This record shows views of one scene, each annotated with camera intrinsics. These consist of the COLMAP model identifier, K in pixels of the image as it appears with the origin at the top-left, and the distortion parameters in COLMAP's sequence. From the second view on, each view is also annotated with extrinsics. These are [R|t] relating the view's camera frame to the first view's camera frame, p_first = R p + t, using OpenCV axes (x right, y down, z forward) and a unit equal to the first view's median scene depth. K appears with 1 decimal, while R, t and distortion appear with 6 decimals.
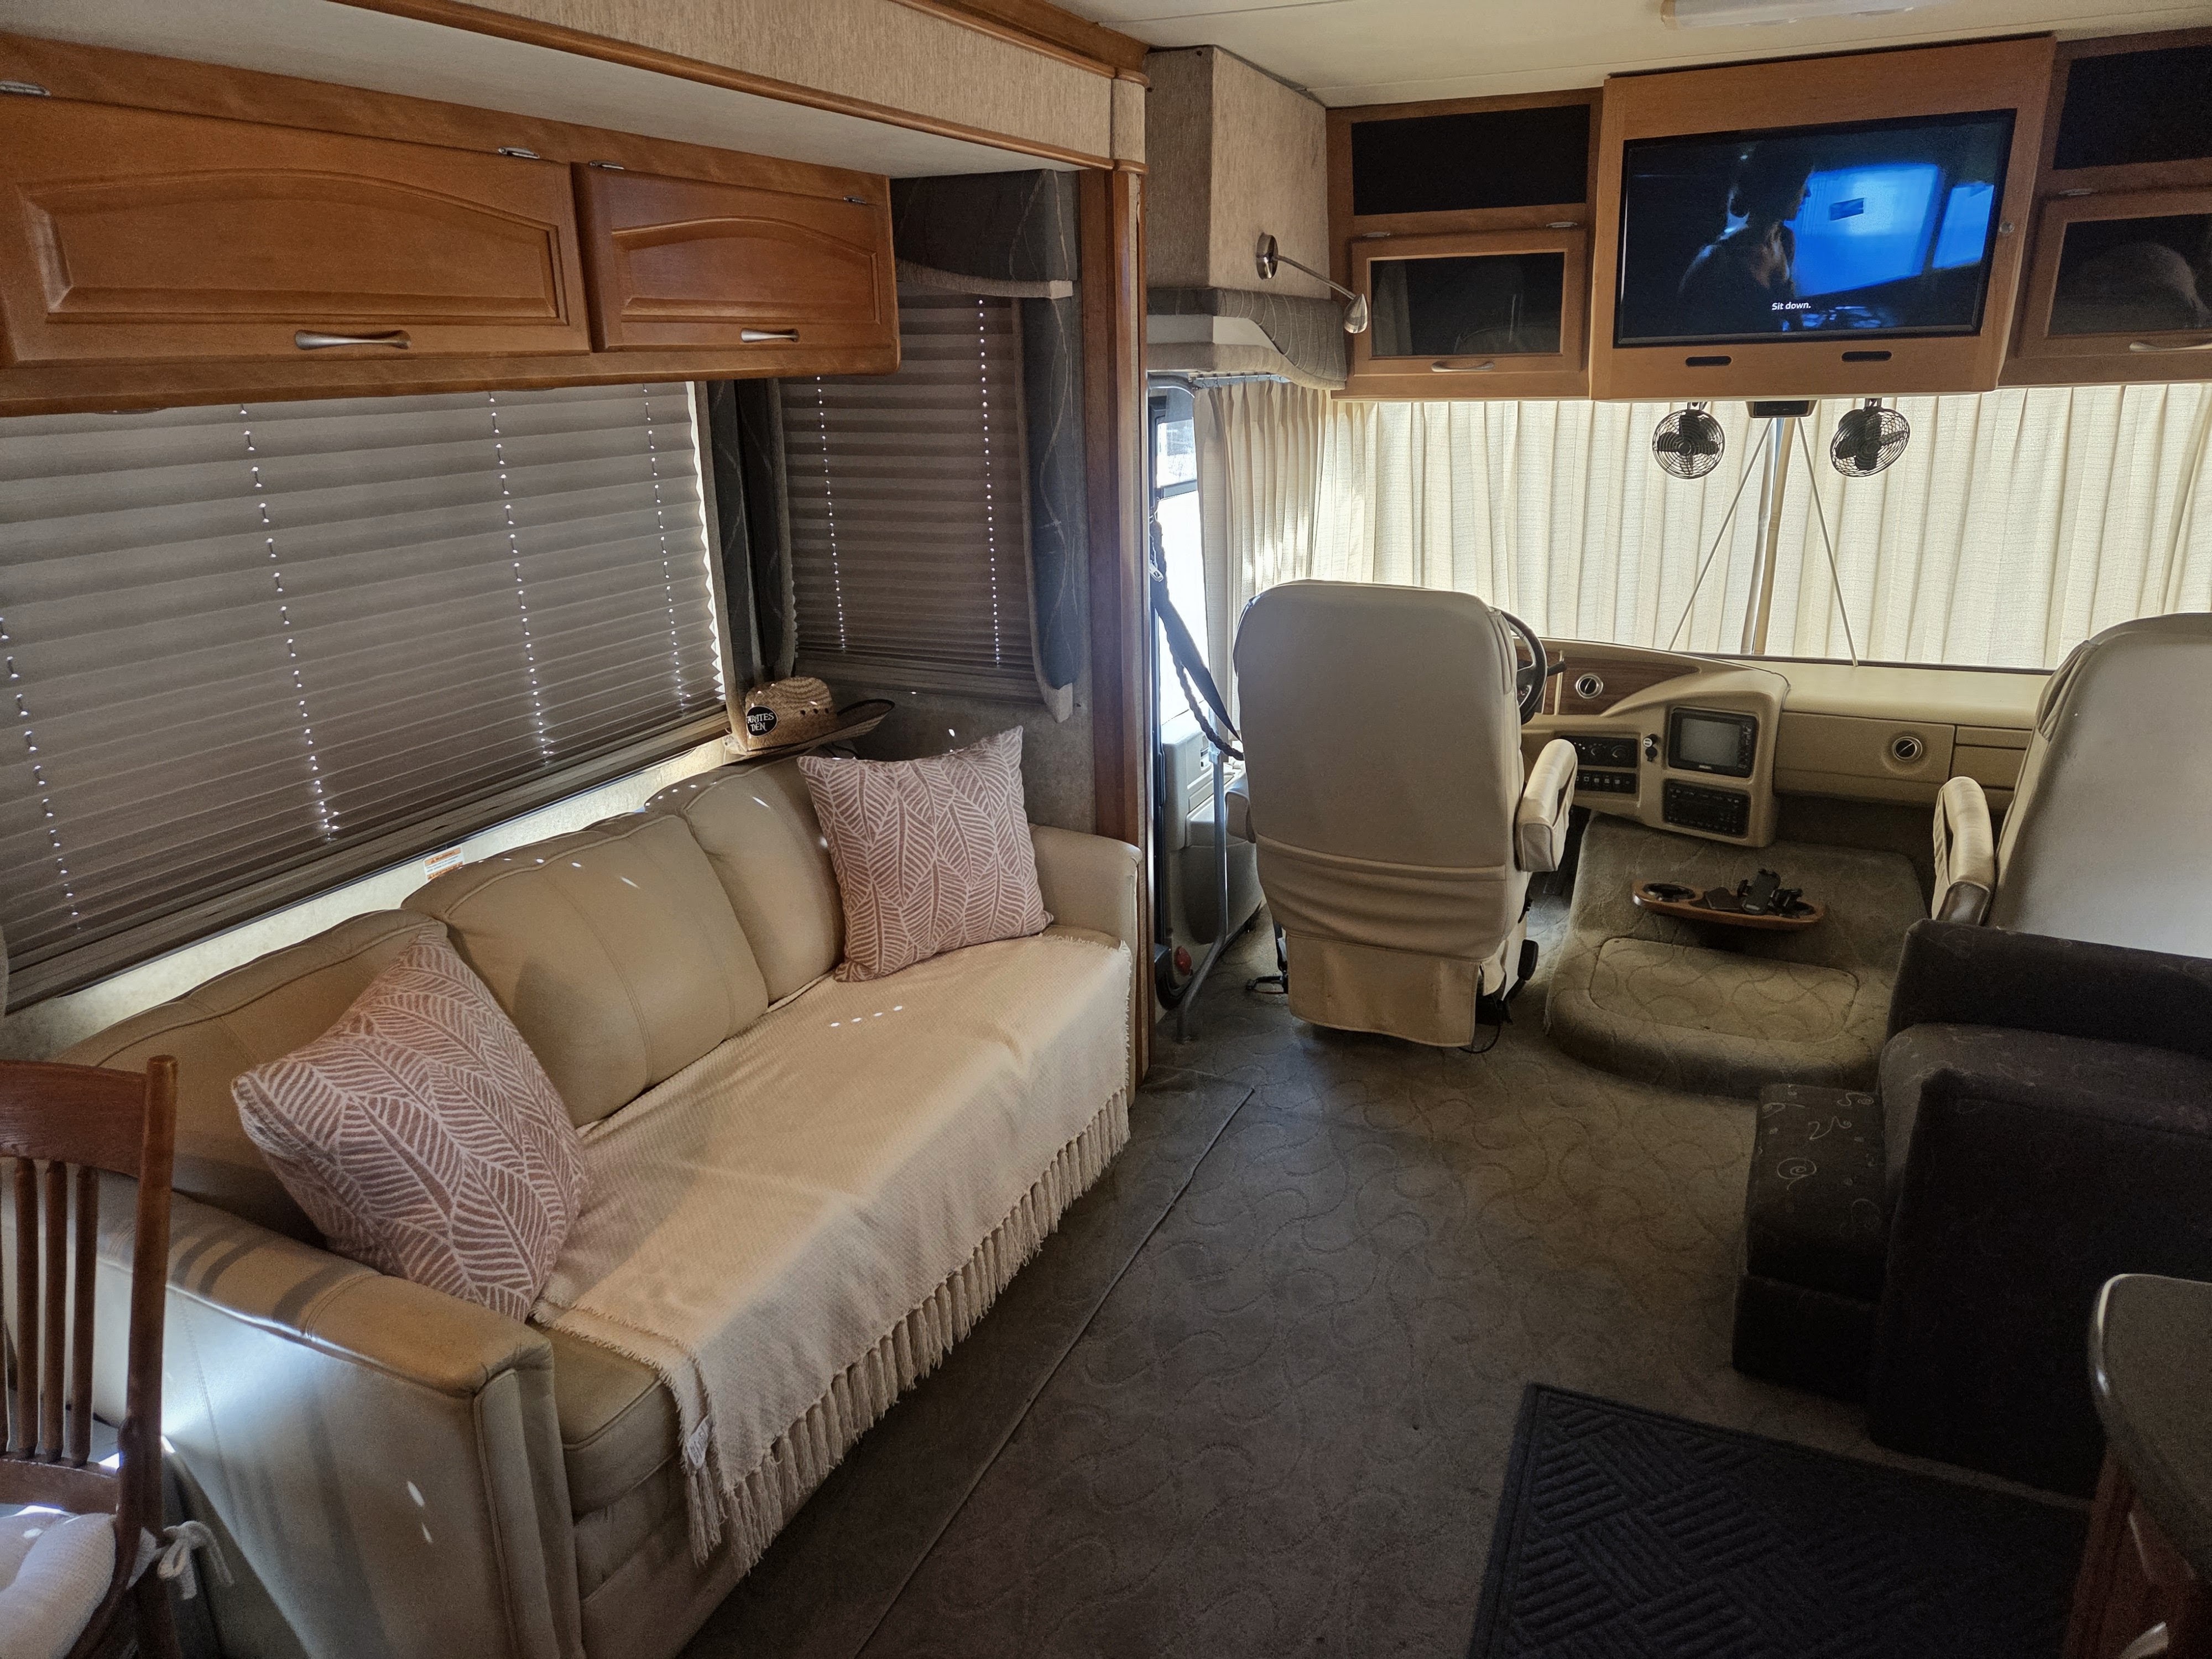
lens RADIAL K [[1477.9, 0, 1120.2], [0, 1477.9, 819.1], [0, 0, 1]] dist [0.097528, -0.077888]
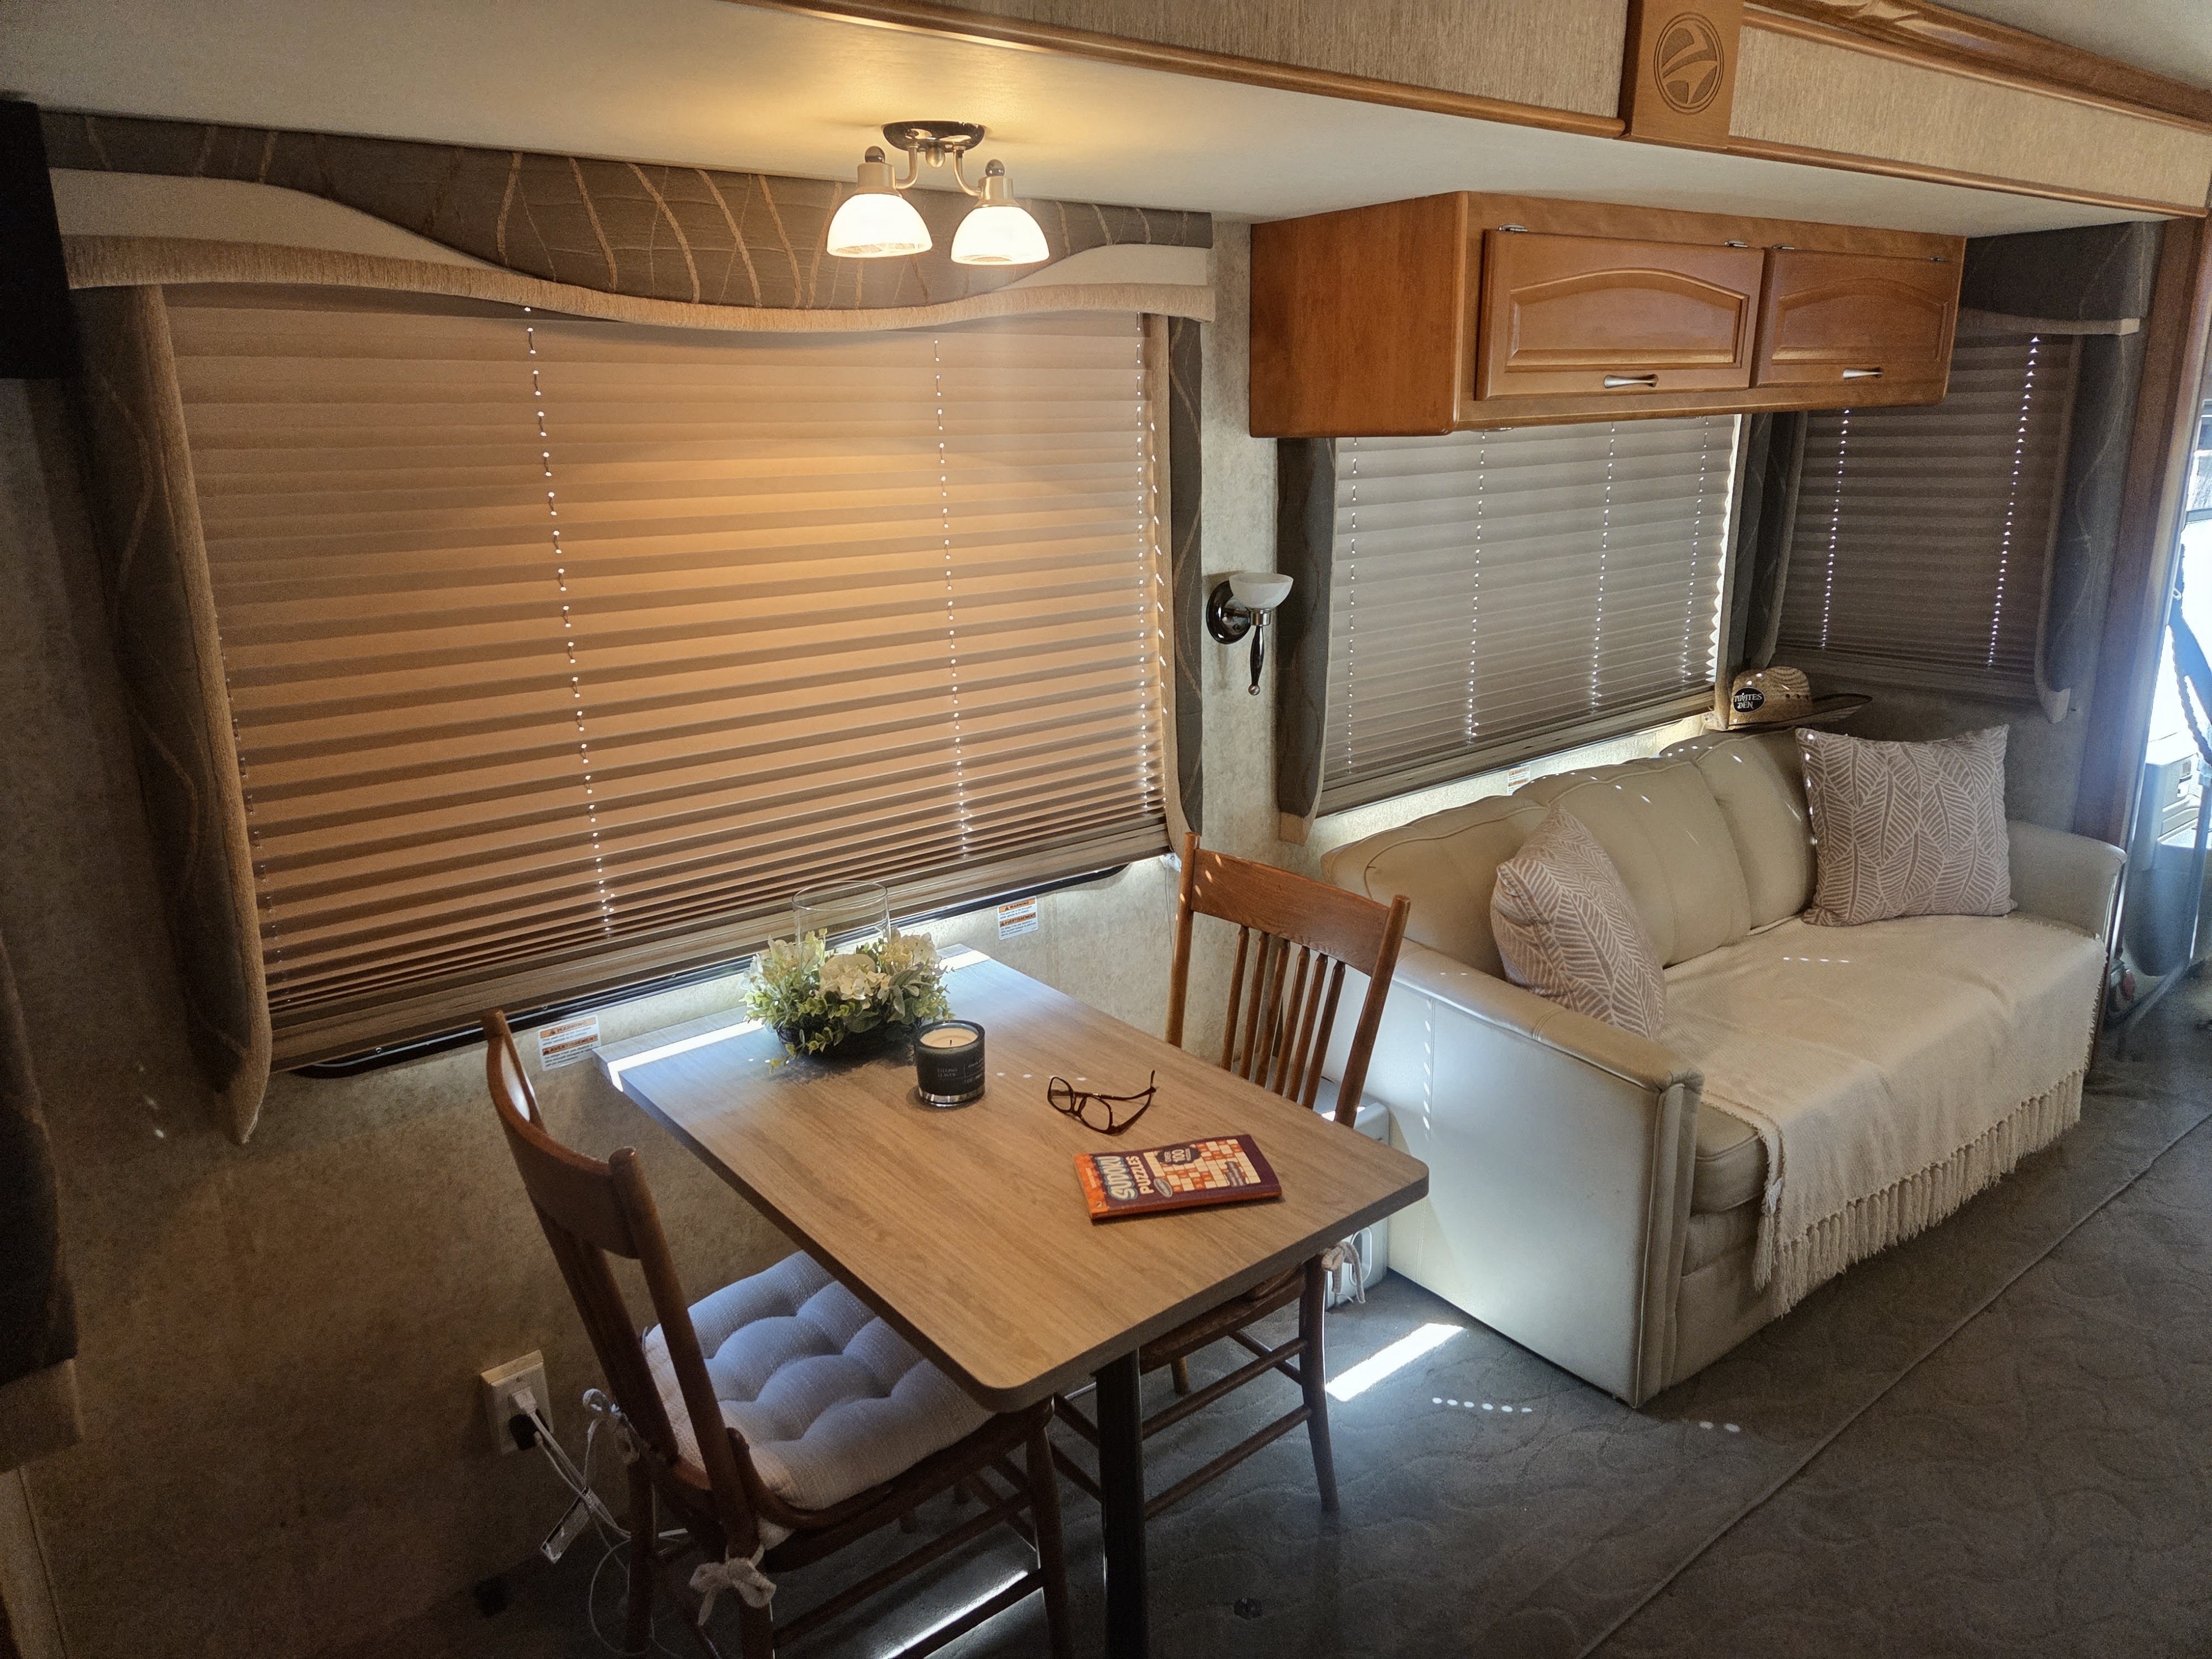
lens RADIAL K [[1477.9, 0, 1120.2], [0, 1477.9, 819.1], [0, 0, 1]] dist [0.097528, -0.077888]
pose [[0.885690, 0.121482, -0.448101, -0.147816], [-0.137224, 0.990536, -0.002689, 0.105251], [0.443534, 0.063872, 0.893979, -0.295259]]
